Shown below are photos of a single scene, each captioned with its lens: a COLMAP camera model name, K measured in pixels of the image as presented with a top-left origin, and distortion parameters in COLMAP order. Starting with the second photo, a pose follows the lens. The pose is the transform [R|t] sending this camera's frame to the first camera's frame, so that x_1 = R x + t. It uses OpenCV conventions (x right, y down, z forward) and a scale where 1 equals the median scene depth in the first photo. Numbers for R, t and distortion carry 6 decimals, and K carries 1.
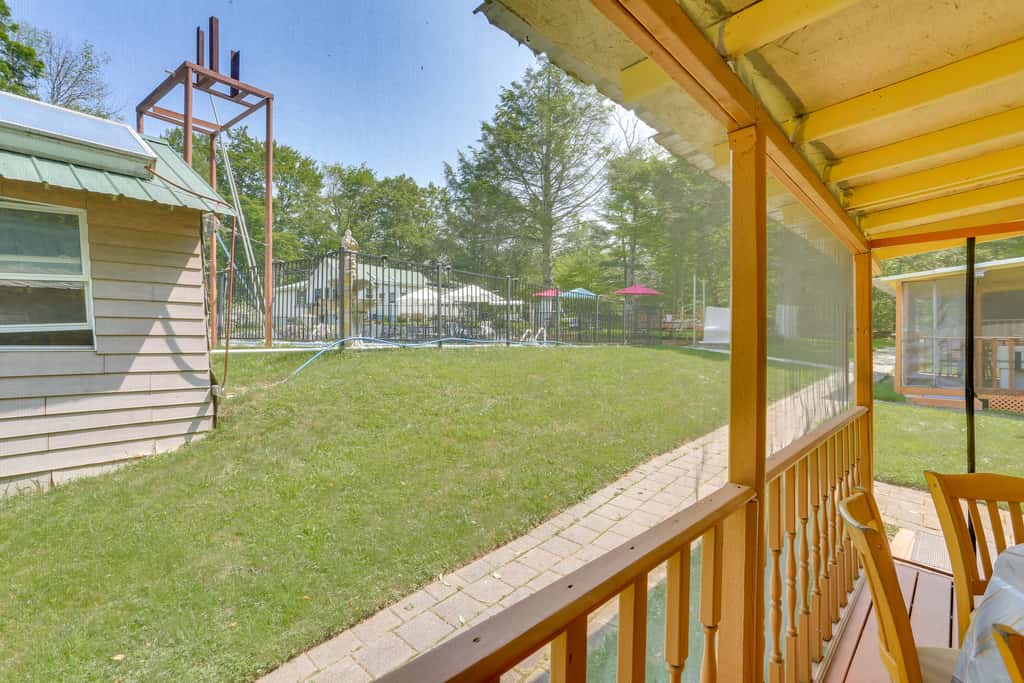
lens RADIAL K [[569.0, 0, 512.0], [0, 569.0, 341.5], [0, 0, 1]] dist [-0.000135, -0.000434]
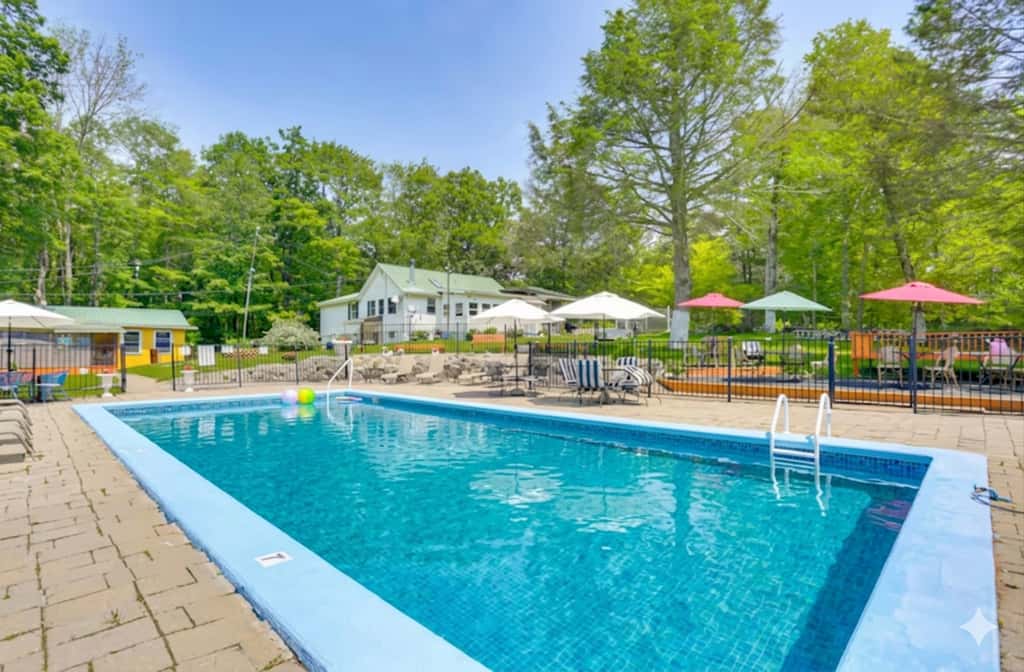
lens RADIAL K [[482.5, 0, 512.0], [0, 482.5, 336.0], [0, 0, 1]] dist [-0.001414, -0.000110]
pose [[0.995176, -0.022454, -0.095503, -0.061485], [0.021589, 0.999716, -0.010083, -0.025419], [0.095702, 0.007972, 0.995378, 0.273660]]
